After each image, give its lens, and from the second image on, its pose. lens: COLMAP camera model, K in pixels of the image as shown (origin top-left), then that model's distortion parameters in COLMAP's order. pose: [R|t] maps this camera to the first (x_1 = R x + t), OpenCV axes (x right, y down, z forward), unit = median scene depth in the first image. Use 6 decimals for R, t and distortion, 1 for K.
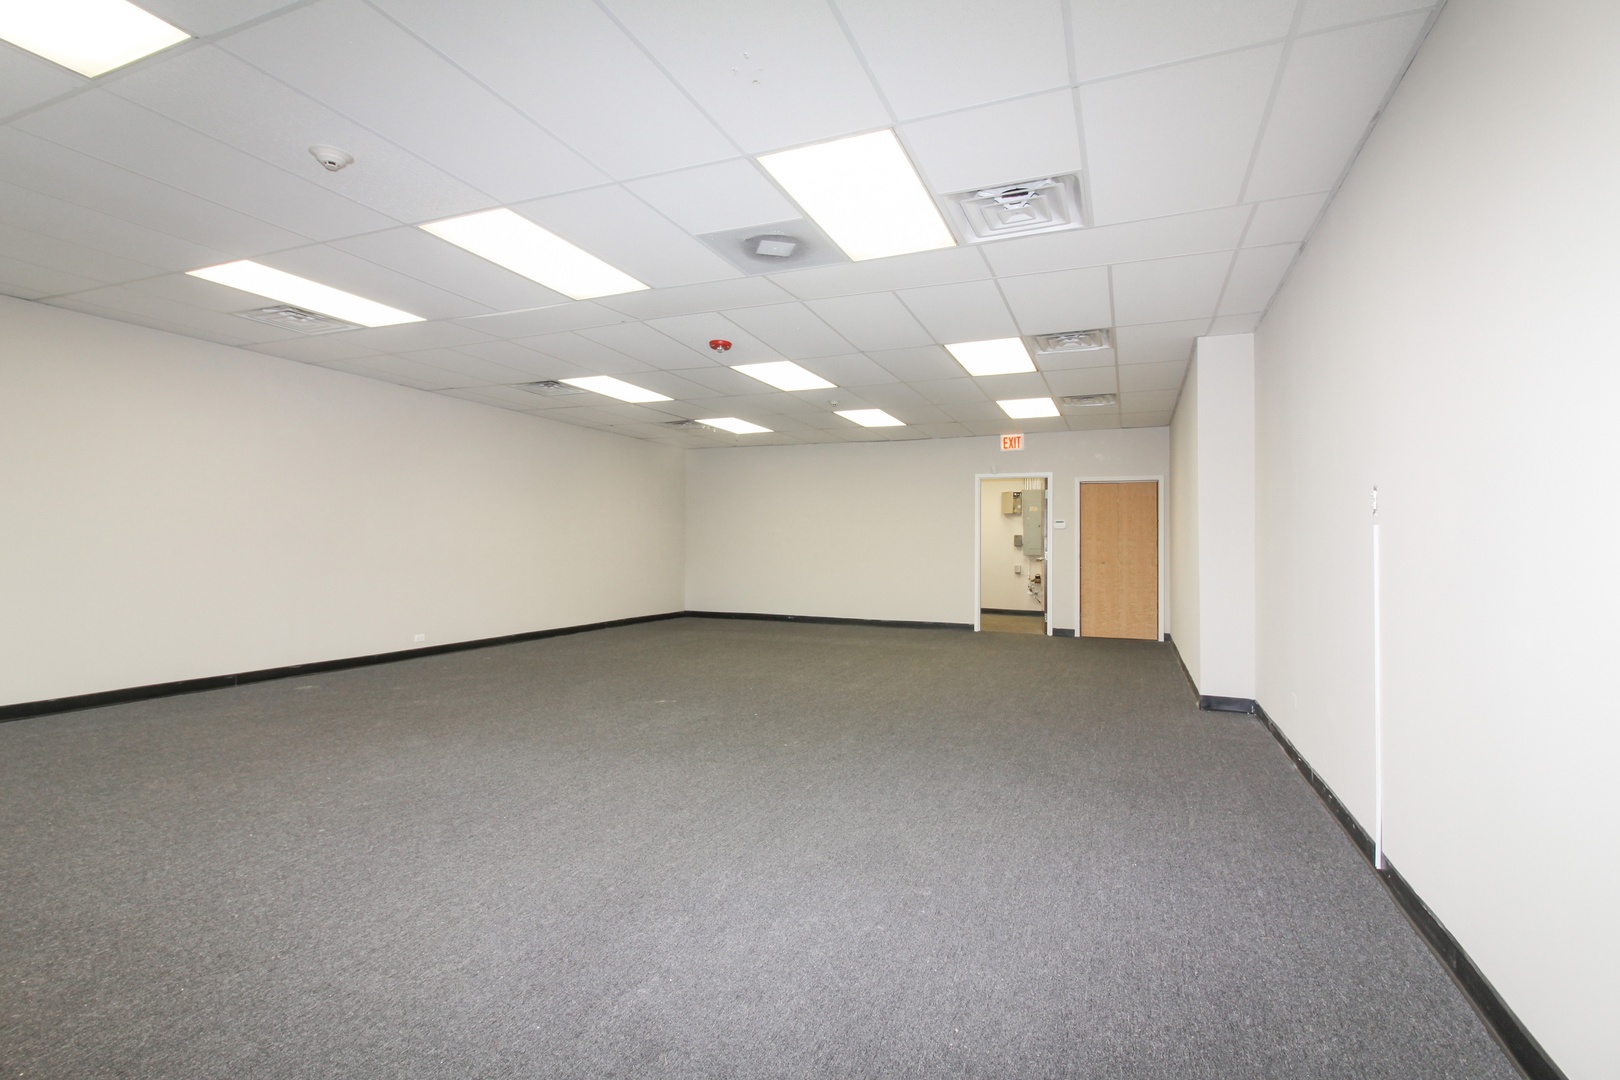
lens RADIAL K [[763.5, 0, 810.0], [0, 763.5, 540.0], [0, 0, 1]] dist [-0.000627, -0.000051]
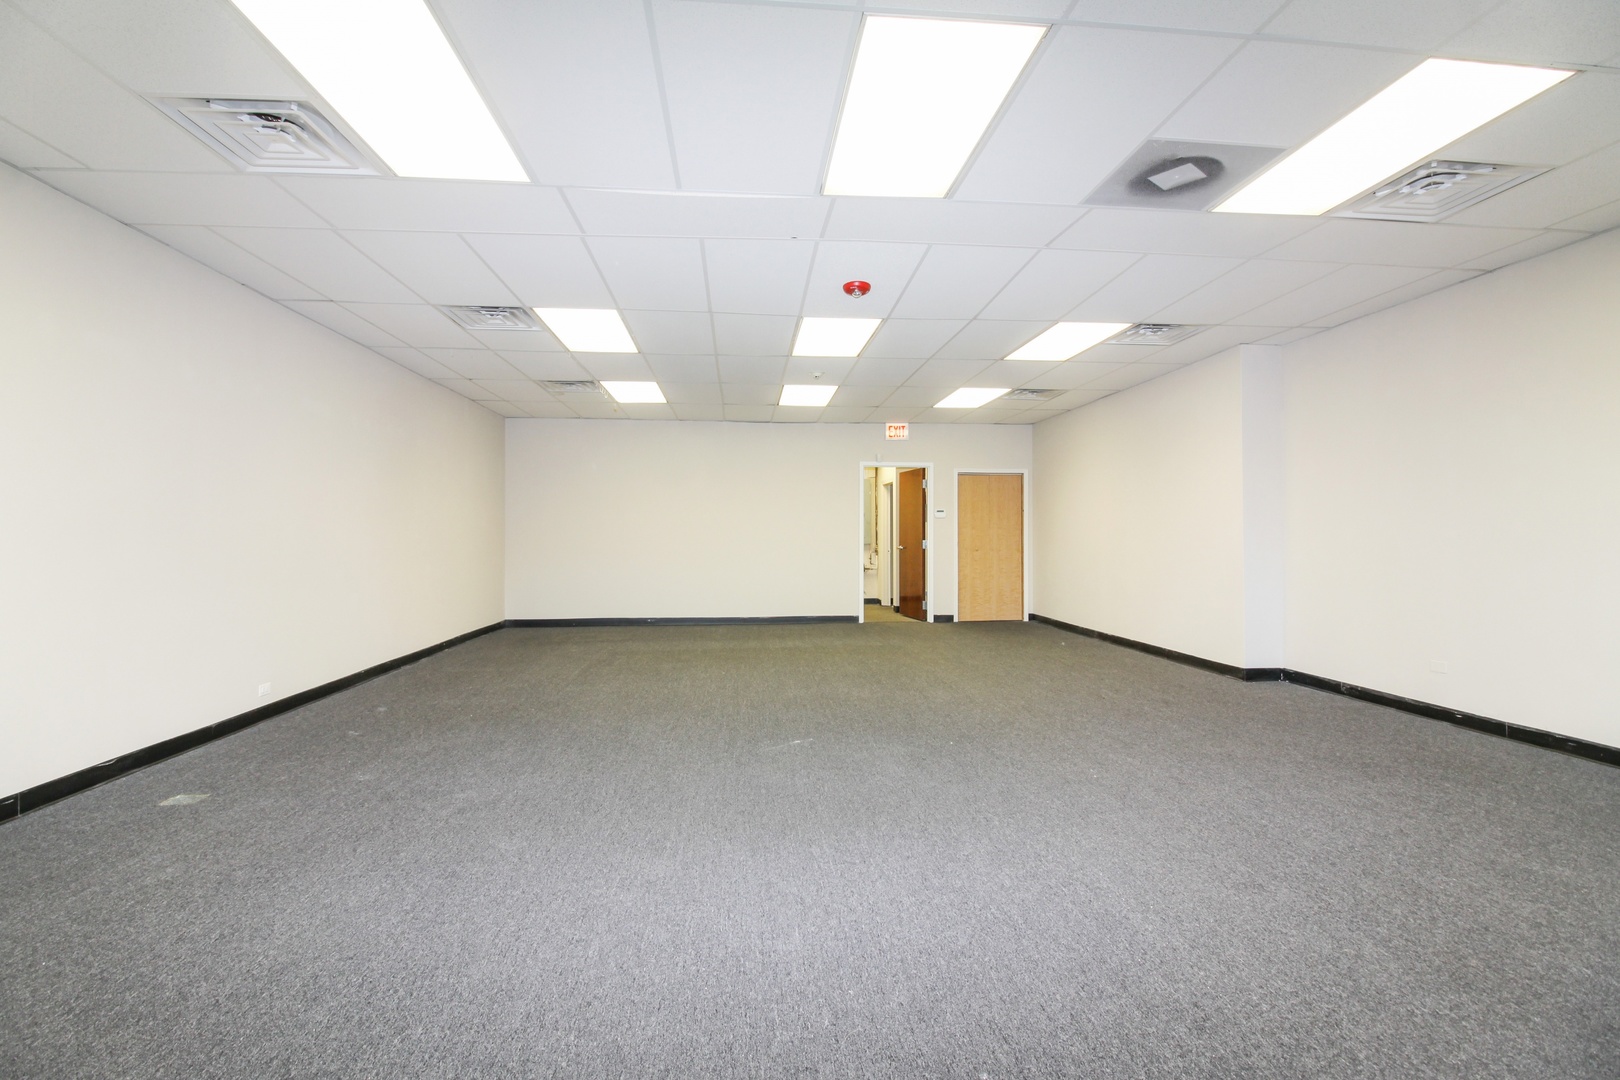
lens RADIAL K [[757.4, 0, 810.0], [0, 757.4, 540.0], [0, 0, 1]] dist [-0.018799, -0.000413]
pose [[0.883260, -0.013615, 0.468686, -0.307426], [0.006578, 0.999840, 0.016649, -0.003172], [-0.468837, -0.011622, 0.883208, 0.185154]]
